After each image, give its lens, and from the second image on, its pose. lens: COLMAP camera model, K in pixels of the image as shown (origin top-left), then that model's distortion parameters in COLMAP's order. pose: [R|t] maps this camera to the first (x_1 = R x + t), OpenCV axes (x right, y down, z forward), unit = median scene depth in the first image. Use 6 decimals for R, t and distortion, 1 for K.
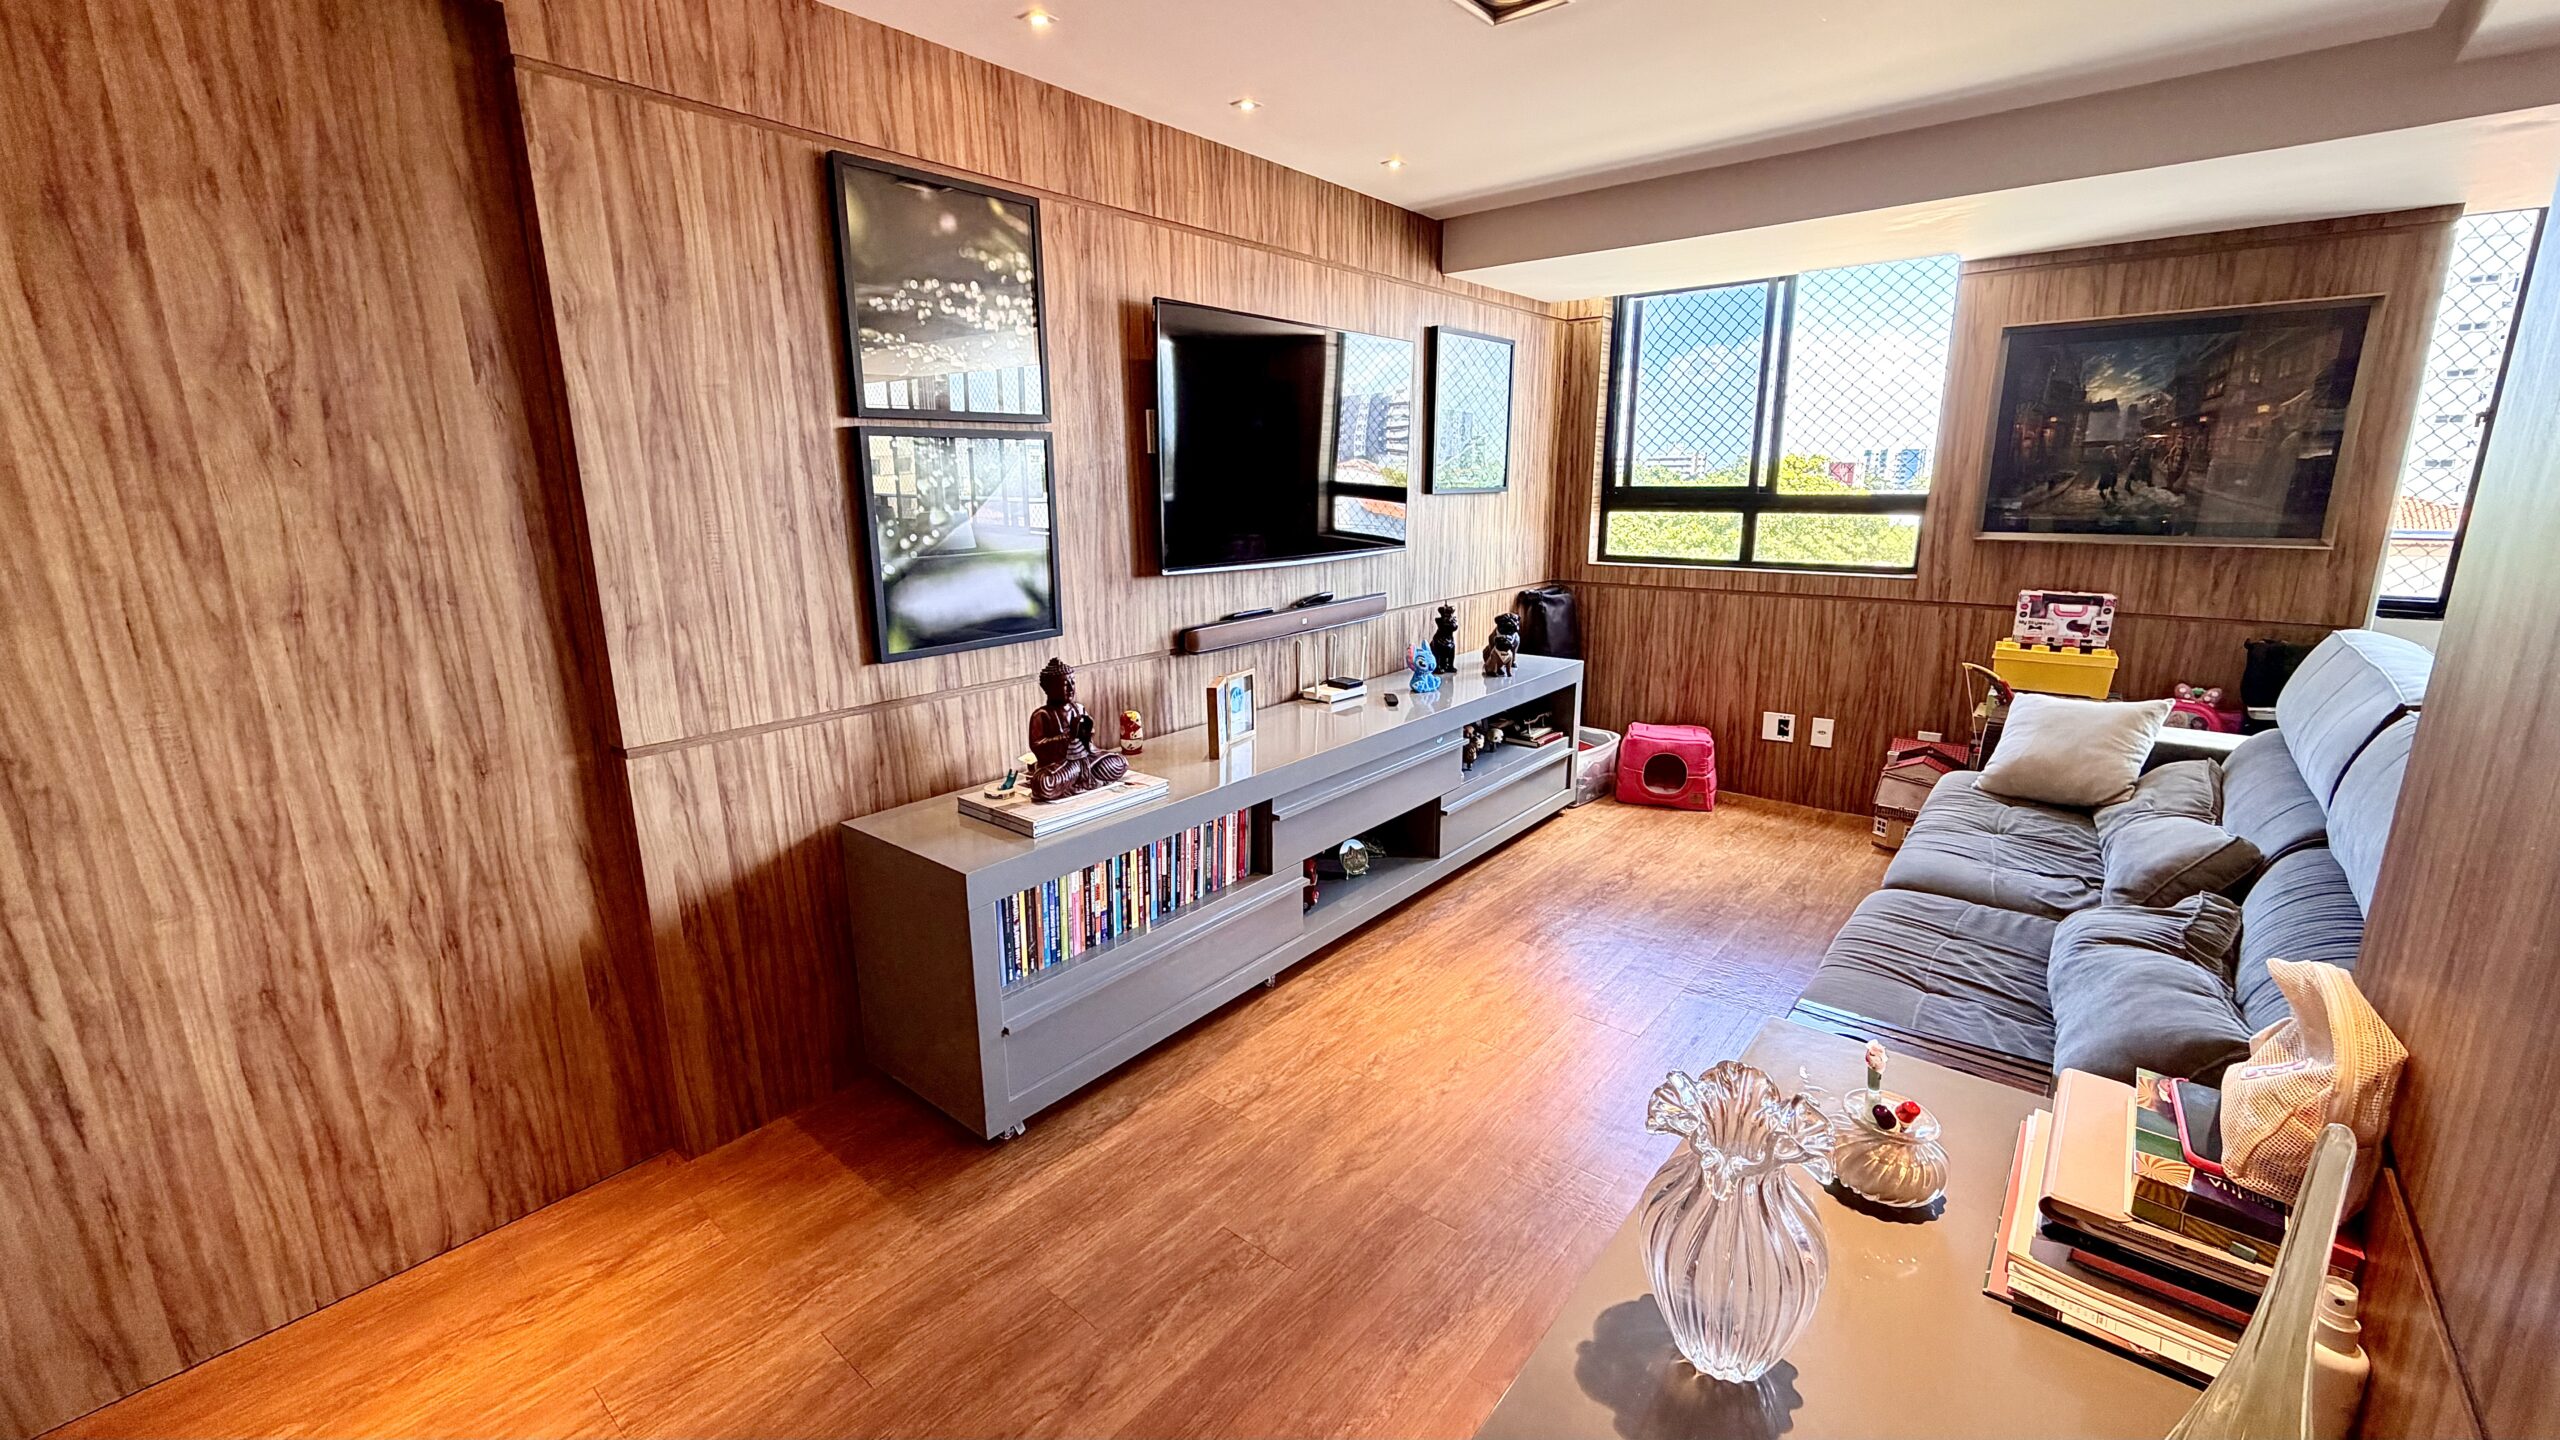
lens RADIAL K [[1019.3, 0, 1280.0], [0, 1019.3, 720.0], [0, 0, 1]] dist [0.000328, -0.000116]
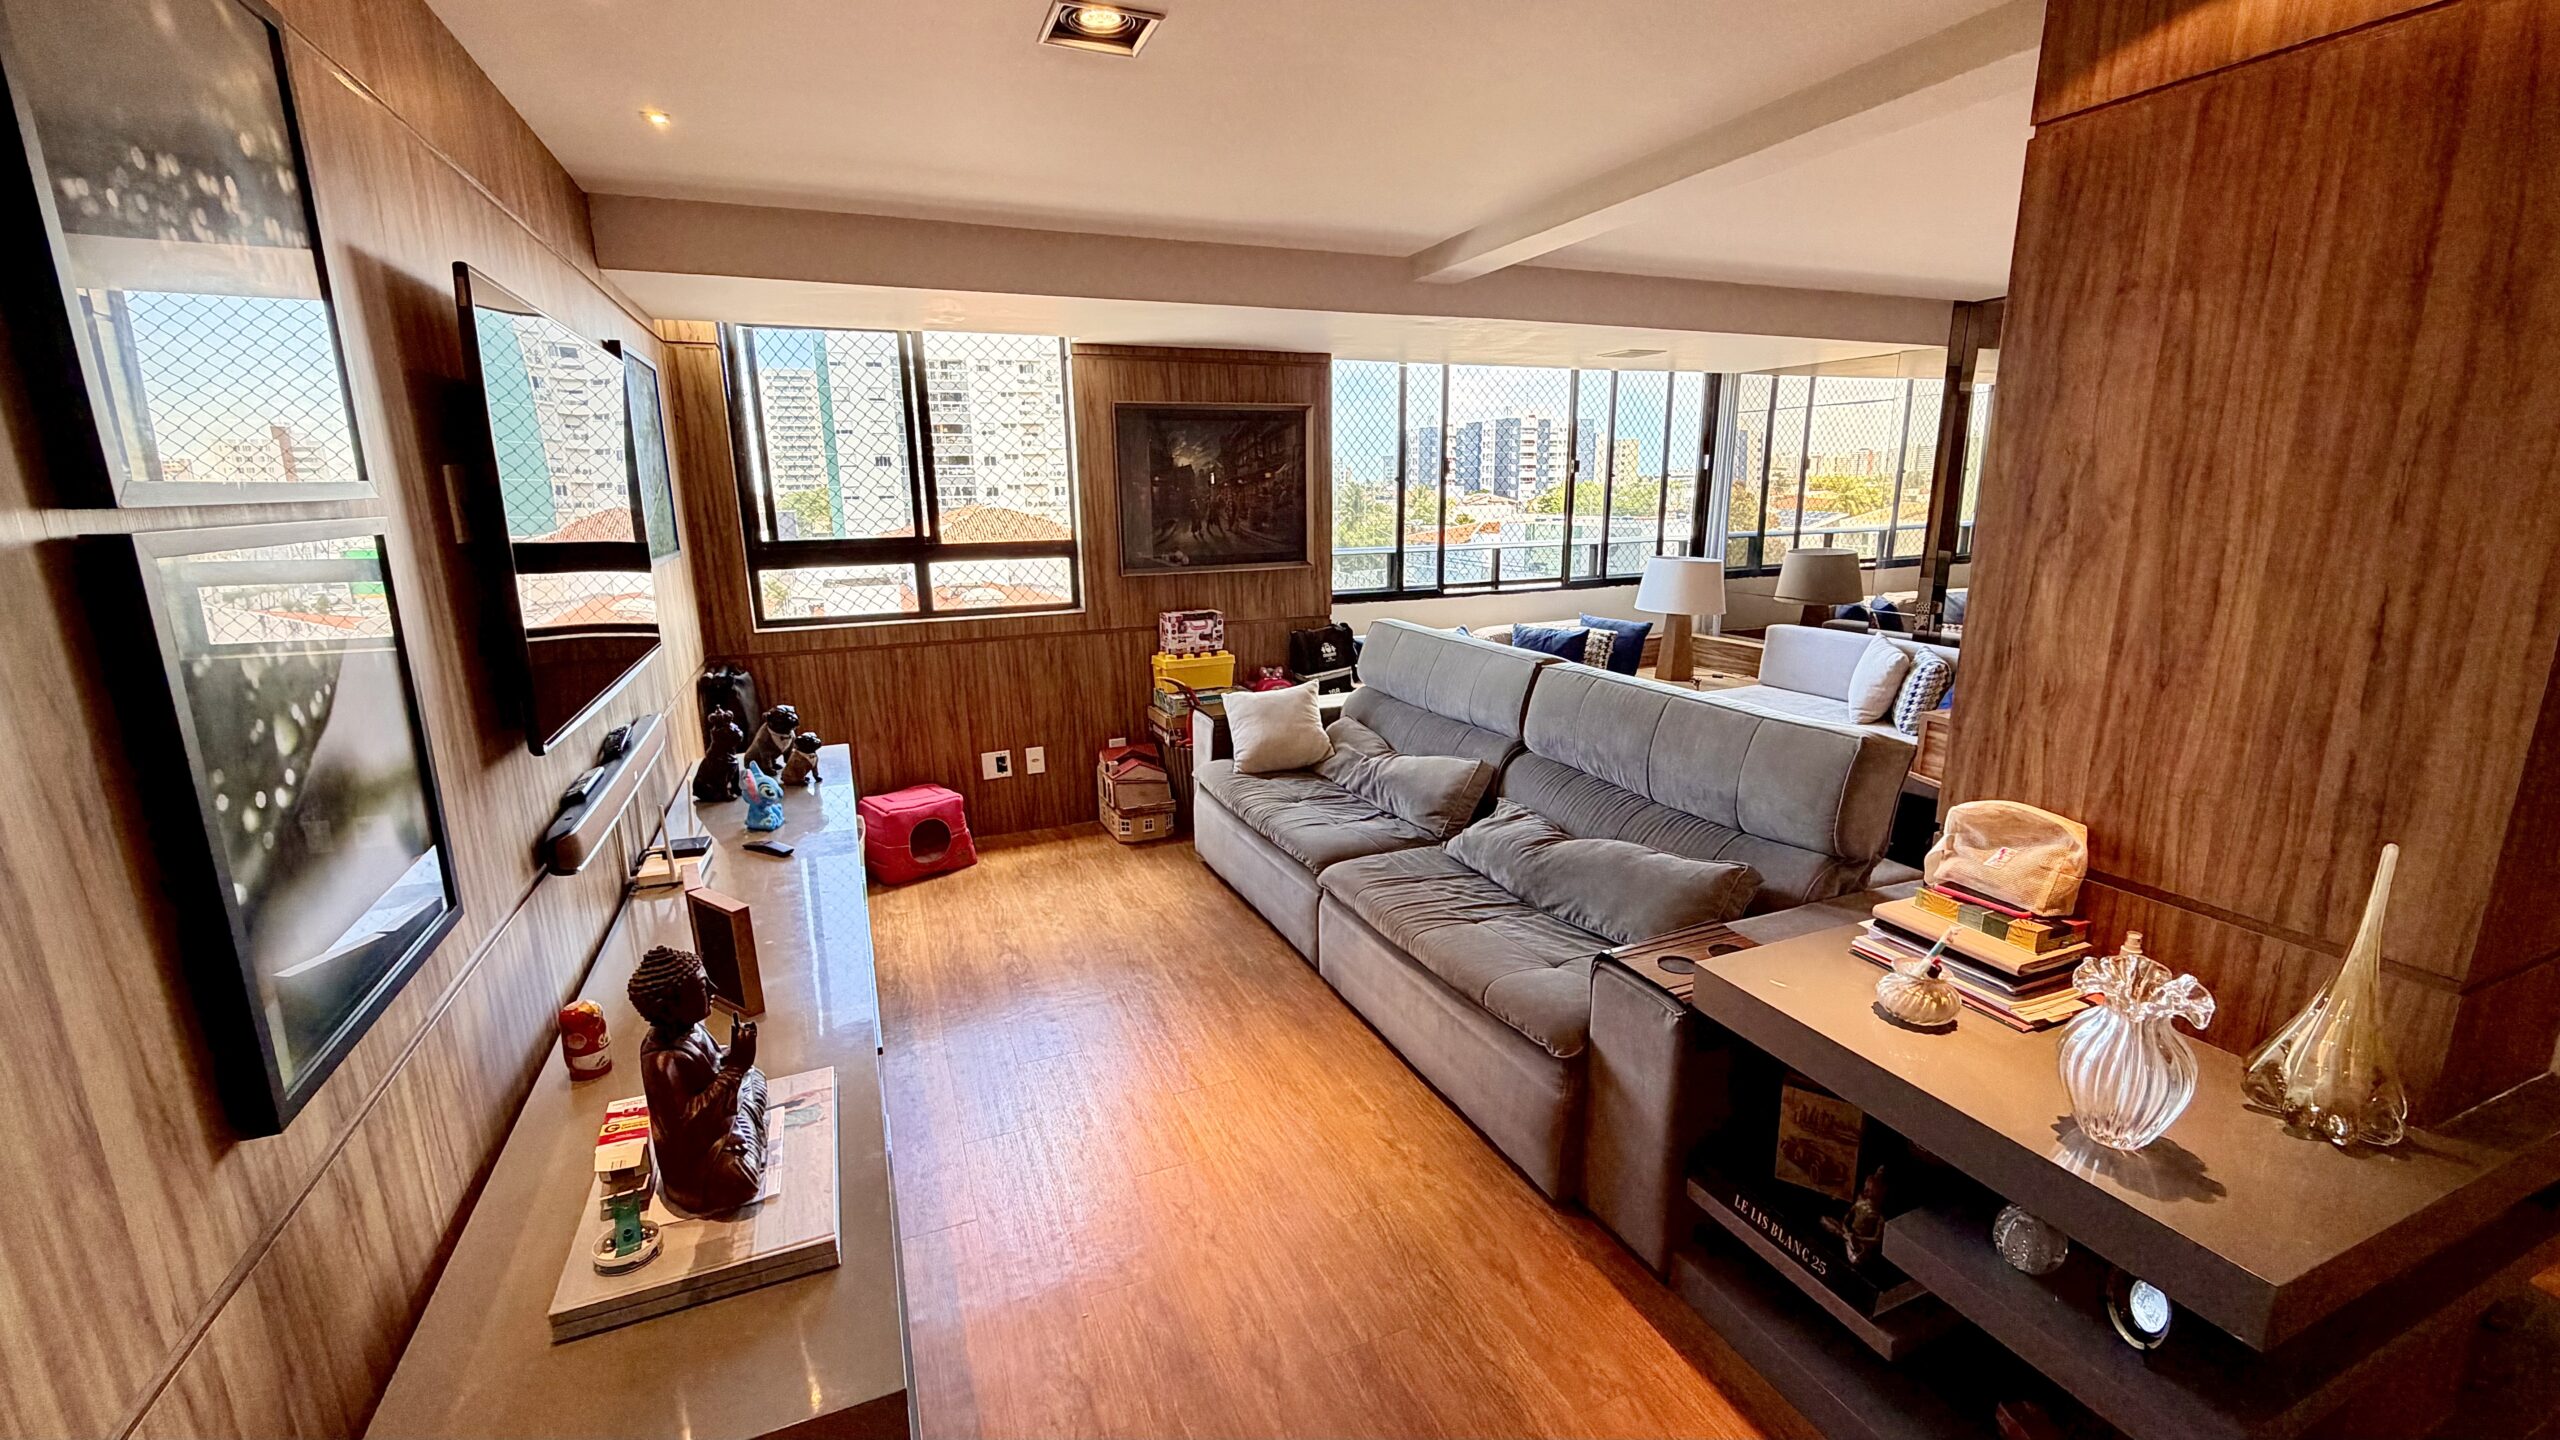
lens RADIAL K [[1019.3, 0, 1280.0], [0, 1019.3, 720.0], [0, 0, 1]] dist [0.000328, -0.000116]
pose [[0.459130, -0.196180, 0.866437, -0.452586], [0.213369, 0.971115, 0.106816, -0.146088], [-0.862365, 0.135828, 0.487726, 0.399475]]
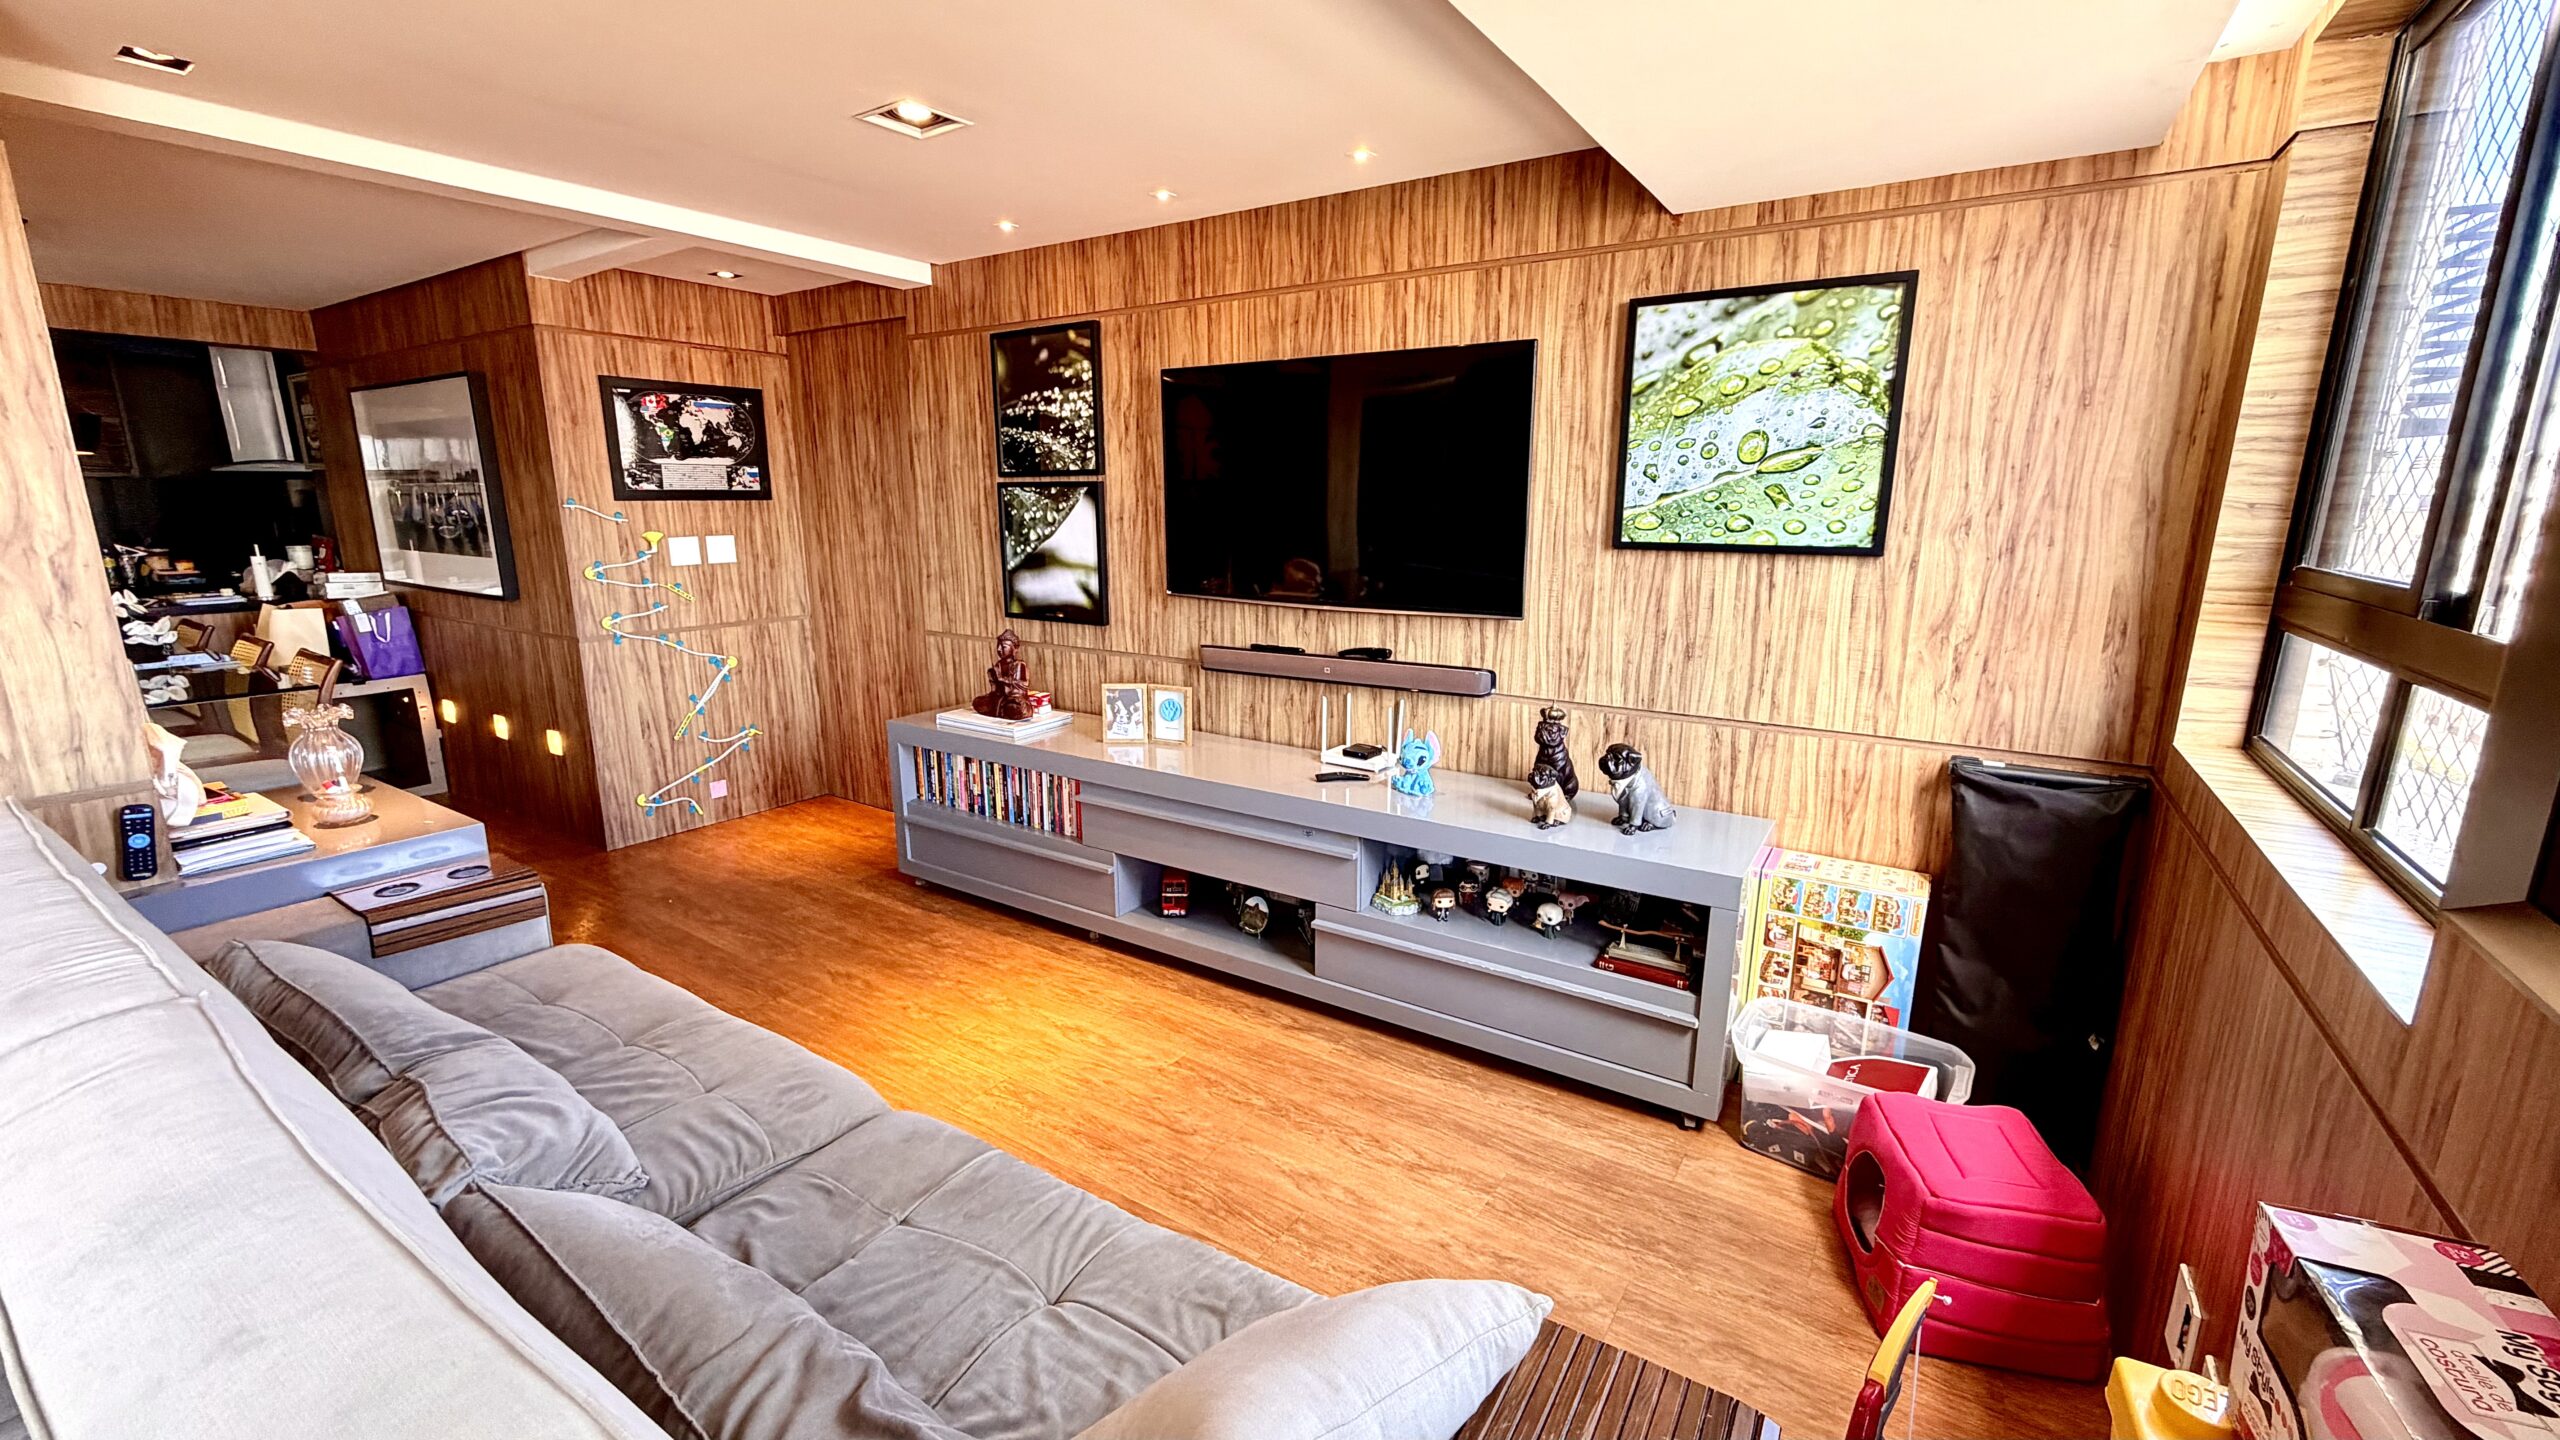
lens RADIAL K [[1019.3, 0, 1280.0], [0, 1019.3, 720.0], [0, 0, 1]] dist [0.000328, -0.000116]
pose [[0.114259, 0.222375, -0.968243, 1.208654], [-0.232492, 0.953546, 0.191564, -0.286867], [0.965863, 0.203221, 0.160652, 1.050842]]
